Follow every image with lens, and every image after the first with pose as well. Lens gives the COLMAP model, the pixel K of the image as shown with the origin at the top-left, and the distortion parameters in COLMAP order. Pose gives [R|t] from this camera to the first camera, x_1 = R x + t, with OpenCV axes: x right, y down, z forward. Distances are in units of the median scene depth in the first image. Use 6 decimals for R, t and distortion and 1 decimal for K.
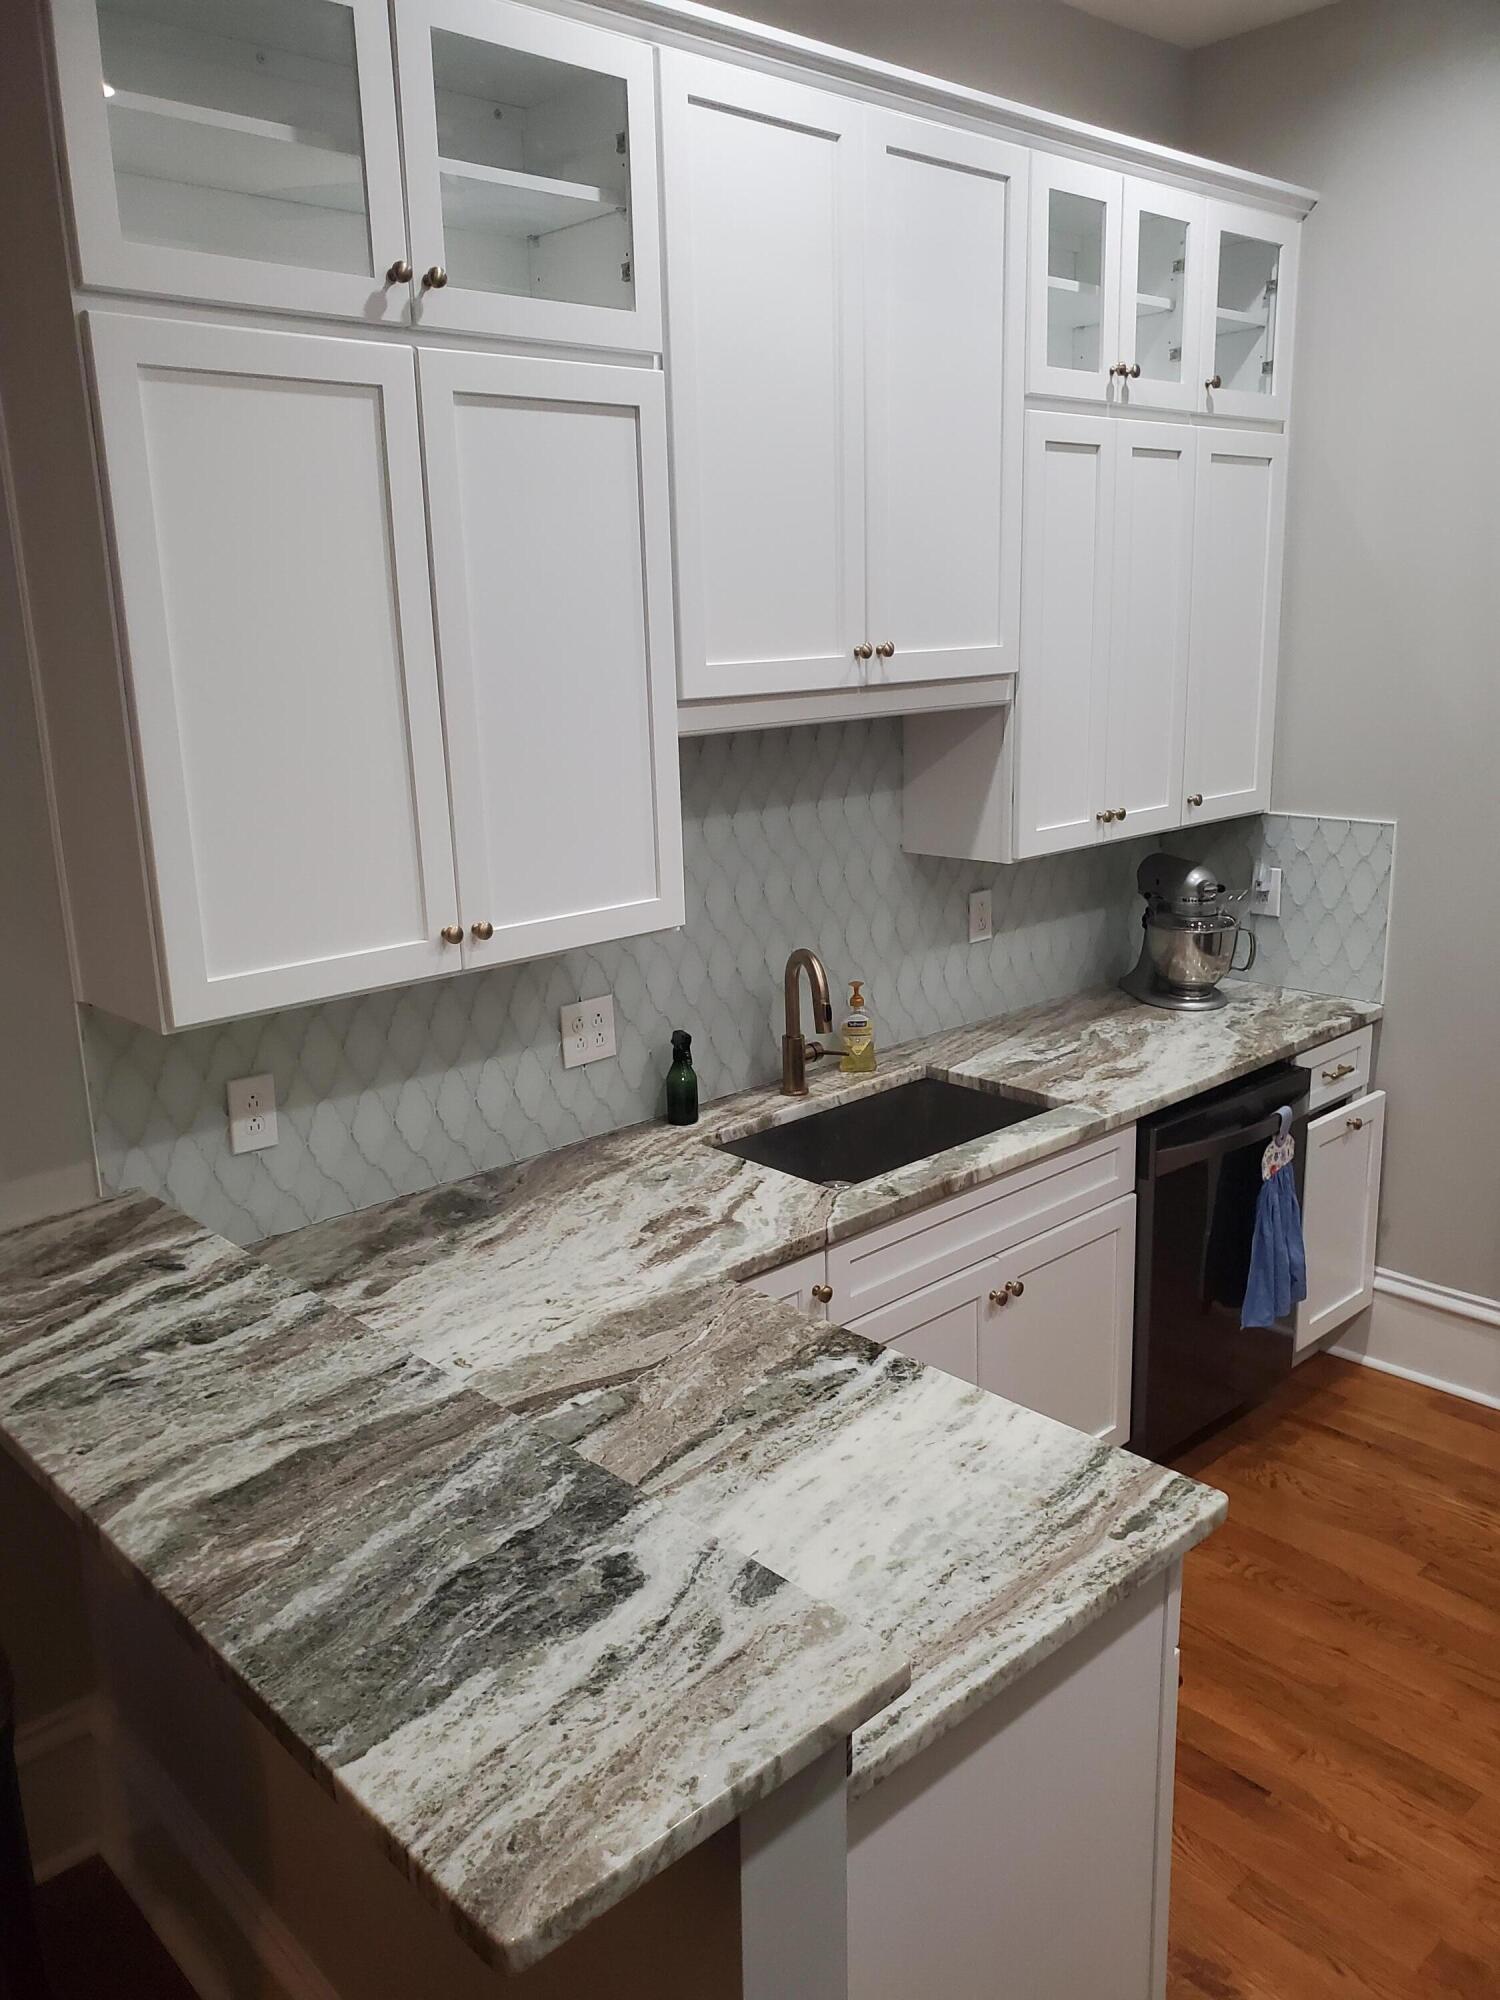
lens RADIAL K [[1535.4, 0, 749.5], [0, 1535.4, 989.1], [0, 0, 1]] dist [0.014438, -0.025772]
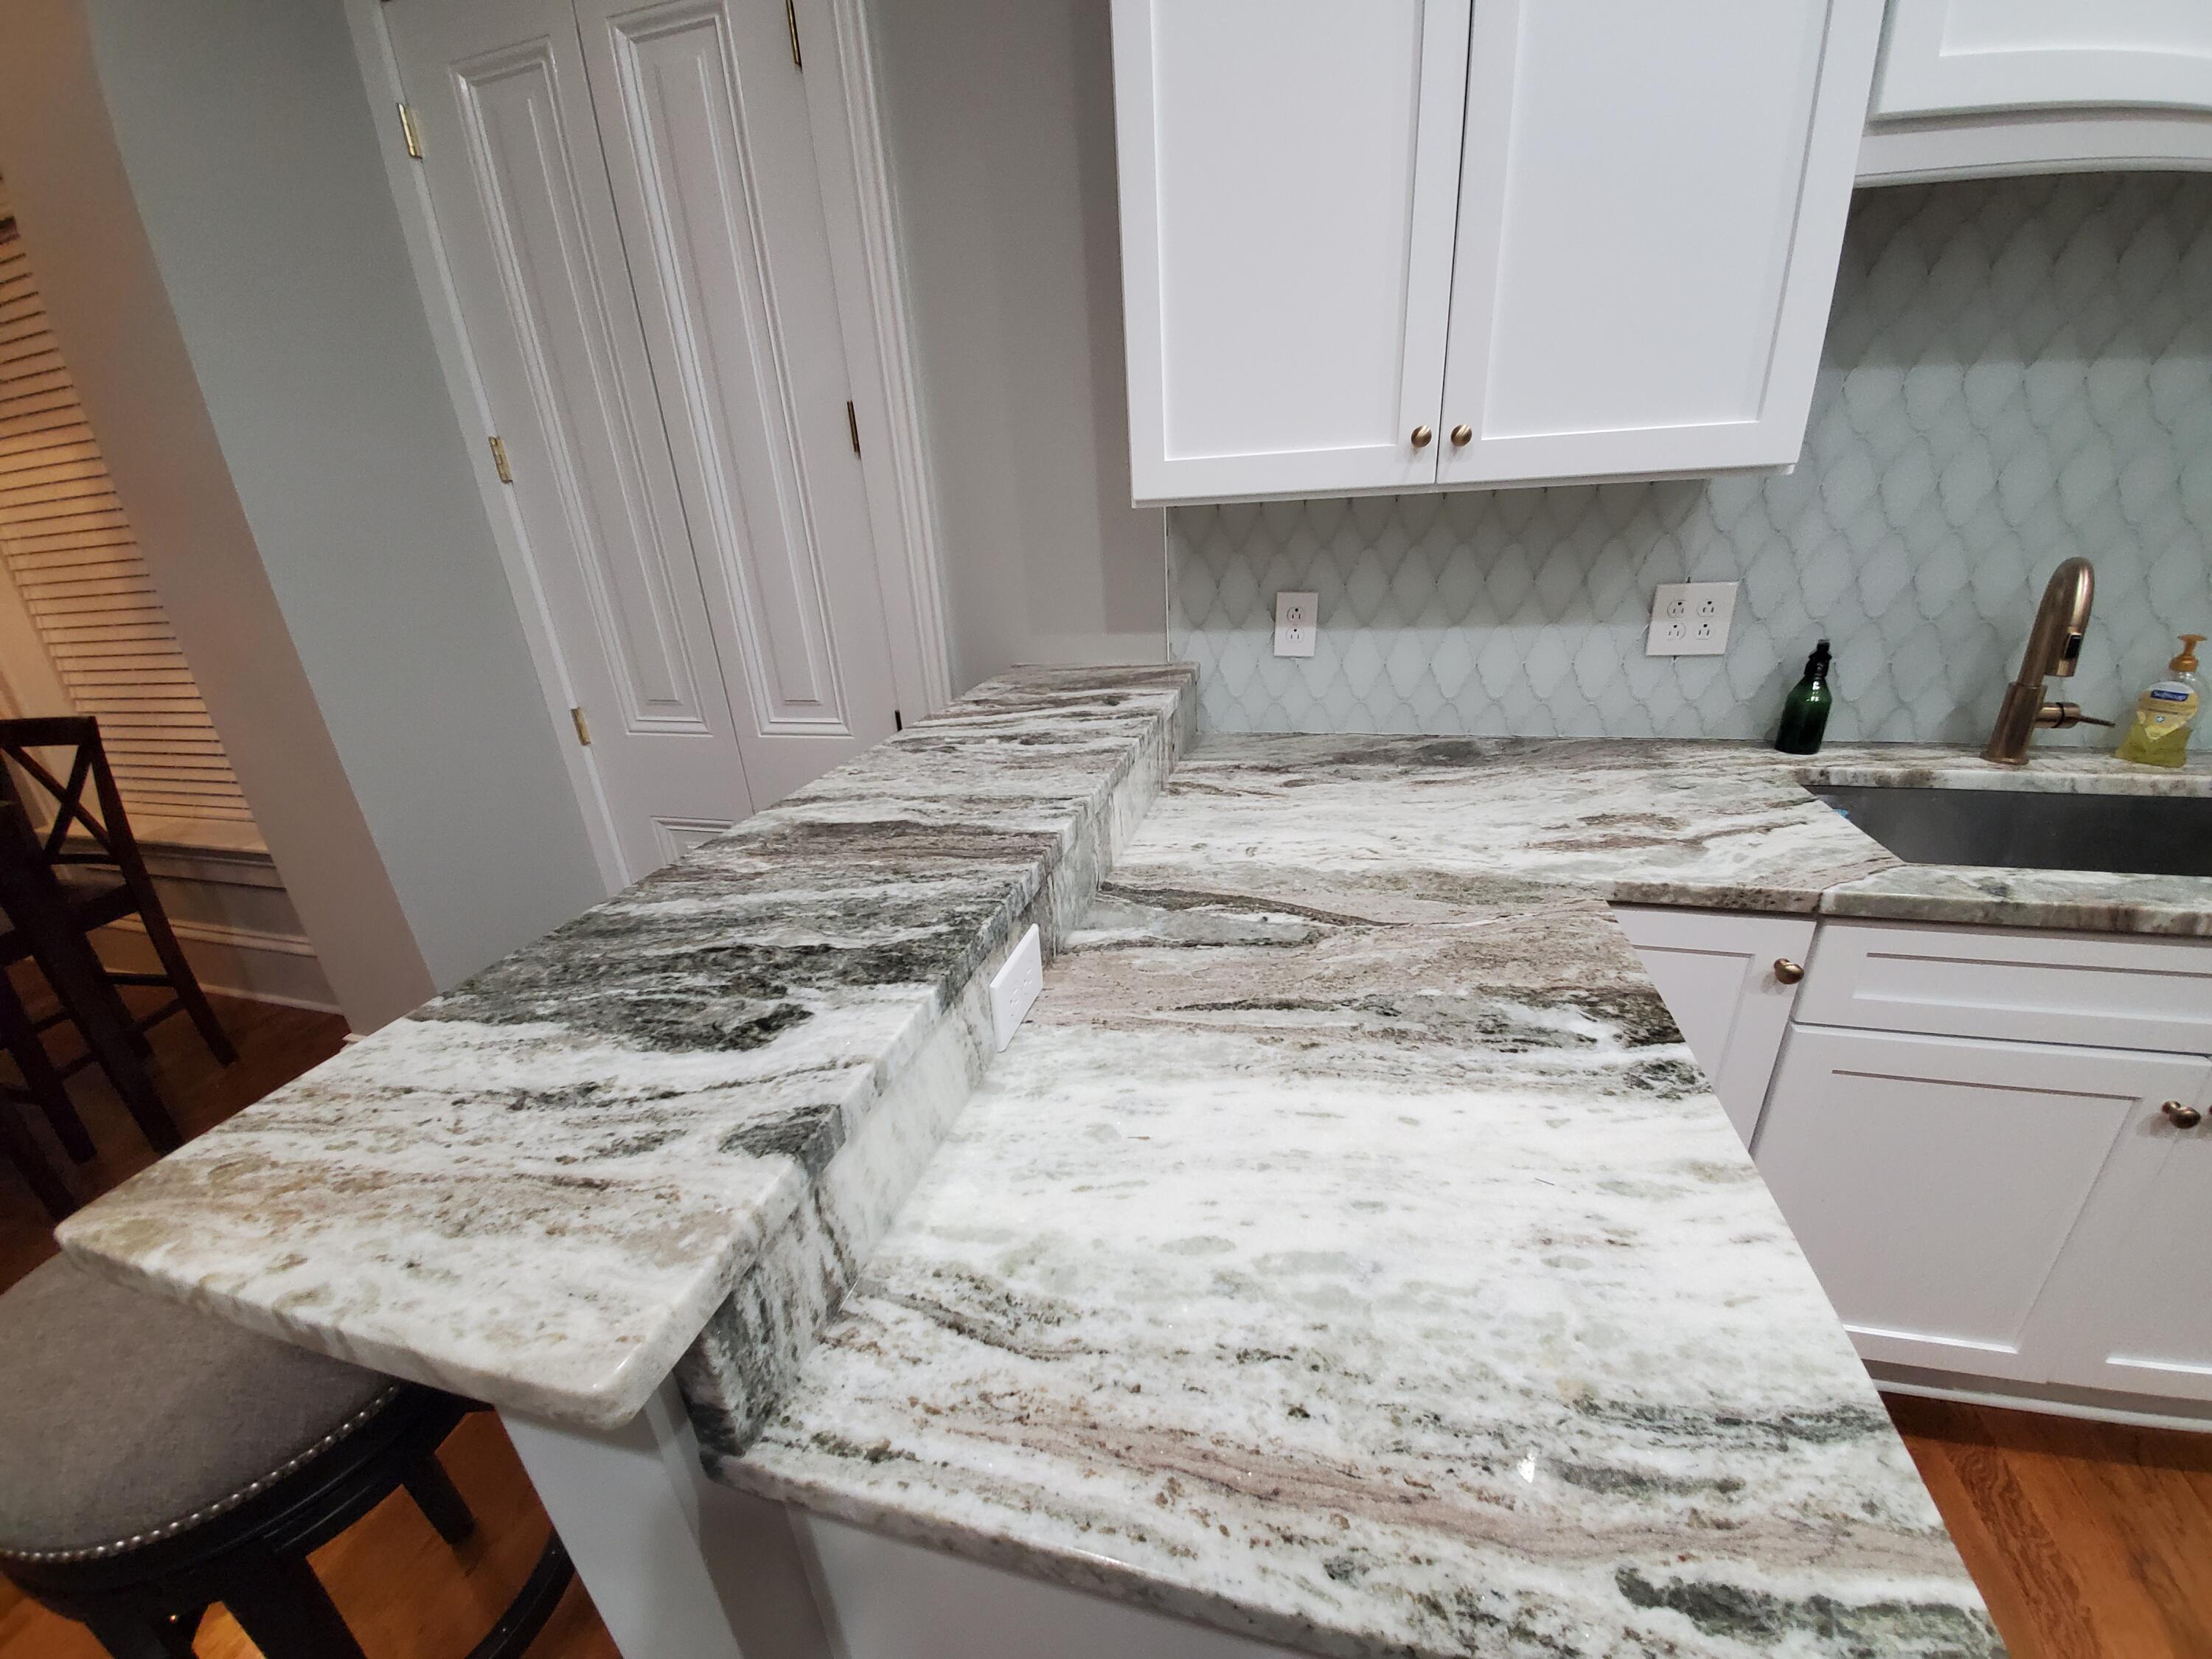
lens RADIAL K [[881.6, 0, 1108.1], [0, 881.6, 849.5], [0, 0, 1]] dist [-0.005144, -0.004503]
pose [[0.539119, 0.328696, -0.775441, 0.238745], [-0.160464, 0.943922, 0.288551, 0.091806], [0.826802, -0.031133, 0.561630, 0.628081]]
